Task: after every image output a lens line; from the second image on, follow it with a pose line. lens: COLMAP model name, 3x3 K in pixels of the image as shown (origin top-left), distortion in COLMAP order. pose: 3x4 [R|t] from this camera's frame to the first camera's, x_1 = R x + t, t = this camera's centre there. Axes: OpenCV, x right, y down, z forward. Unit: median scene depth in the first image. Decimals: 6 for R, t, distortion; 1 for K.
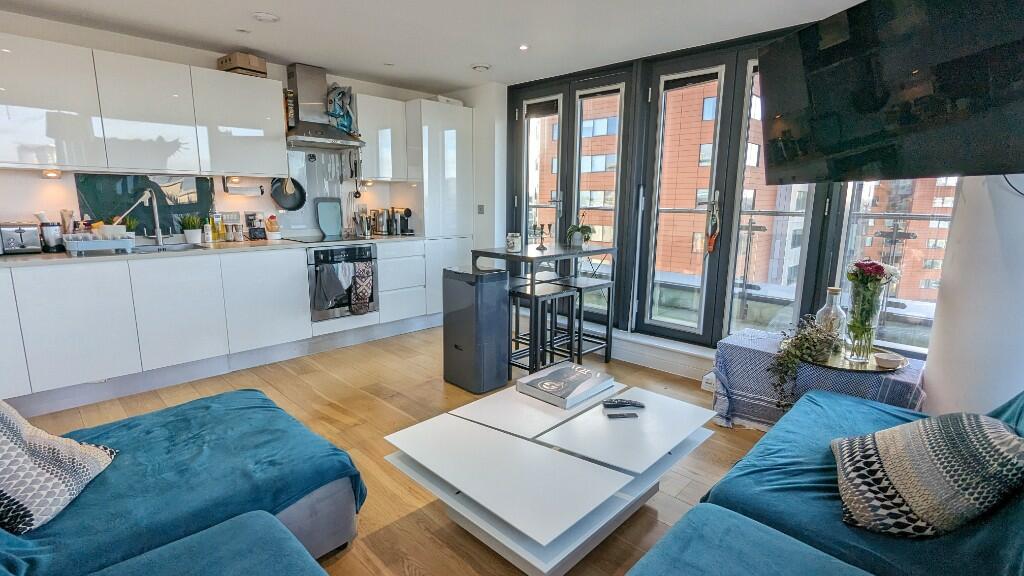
lens RADIAL K [[483.8, 0, 517.3], [0, 483.8, 286.5], [0, 0, 1]] dist [-0.002169, 0.002432]
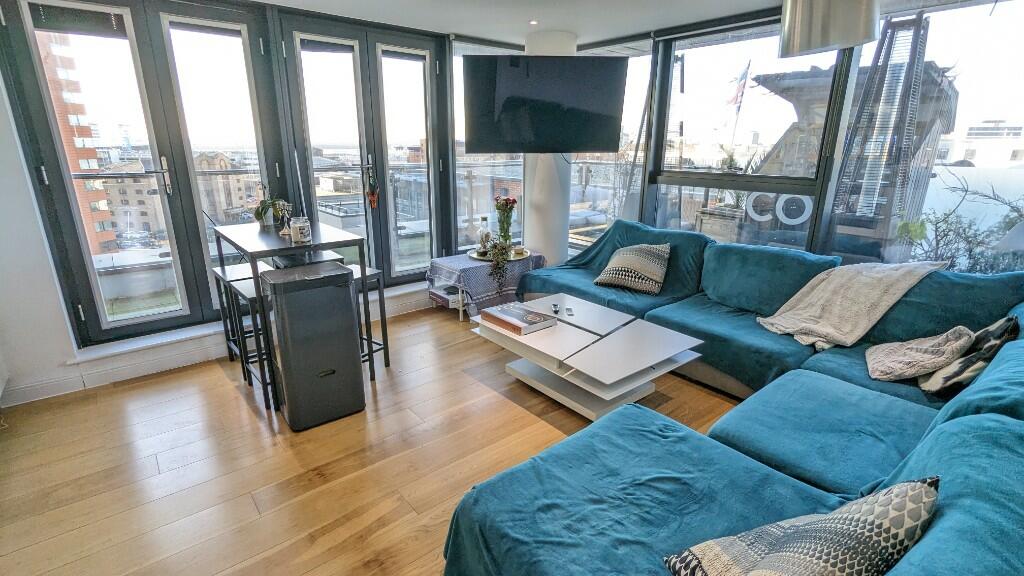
lens RADIAL K [[483.8, 0, 516.5], [0, 483.8, 290.9], [0, 0, 1]] dist [-0.002169, 0.002432]
pose [[0.104994, -0.293412, 0.950203, -0.736517], [0.174407, 0.946108, 0.272877, -0.147876], [-0.979060, 0.137072, 0.150509, 0.535903]]
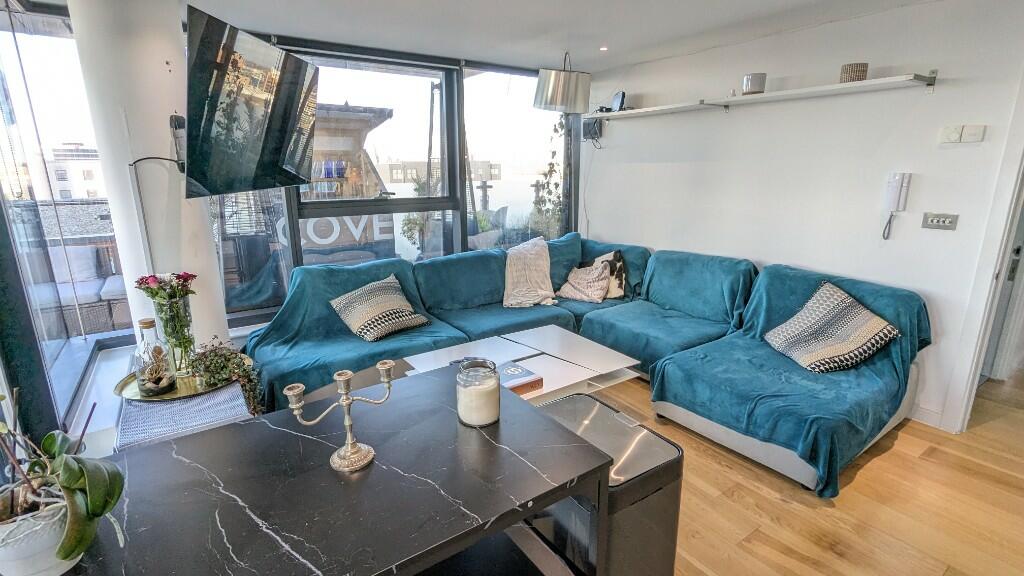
lens RADIAL K [[483.8, 0, 510.7], [0, 483.8, 287.7], [0, 0, 1]] dist [-0.002169, 0.002432]
pose [[-0.980590, -0.055759, 0.187972, -0.081907], [0.028199, 0.908635, 0.416637, -0.289407], [-0.194030, 0.413851, -0.889427, 1.236159]]
